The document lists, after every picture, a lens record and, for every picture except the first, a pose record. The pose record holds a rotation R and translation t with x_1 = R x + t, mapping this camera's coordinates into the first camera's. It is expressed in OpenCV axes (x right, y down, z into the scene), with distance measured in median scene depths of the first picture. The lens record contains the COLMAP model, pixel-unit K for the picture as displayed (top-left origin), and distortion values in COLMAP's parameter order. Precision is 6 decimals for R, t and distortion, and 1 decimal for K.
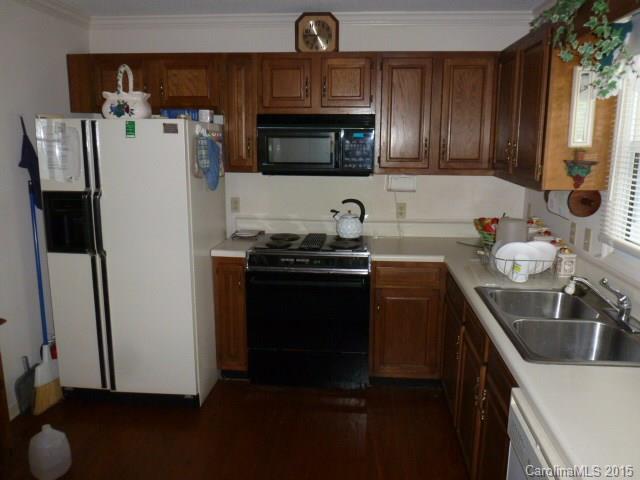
lens RADIAL K [[515.9, 0, 323.0], [0, 515.9, 240.4], [0, 0, 1]] dist [-0.027132, -0.008838]
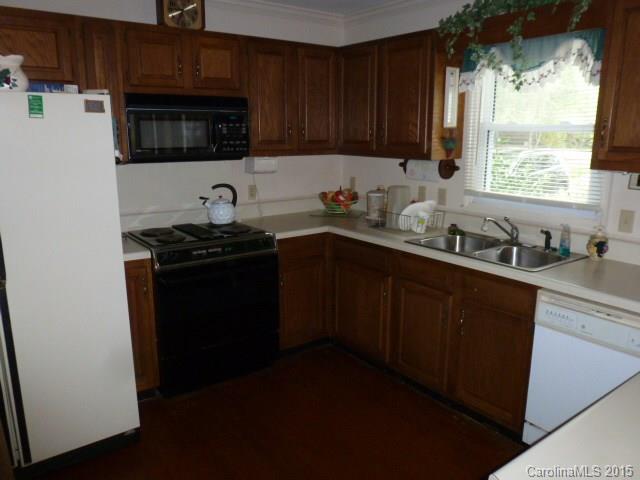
lens RADIAL K [[515.9, 0, 325.5], [0, 515.9, 239.7], [0, 0, 1]] dist [-0.027132, -0.008838]
pose [[0.743083, -0.143780, 0.653570, -0.478381], [0.131313, 0.988987, 0.068272, -0.017053], [-0.656189, 0.035090, 0.753780, 0.143622]]
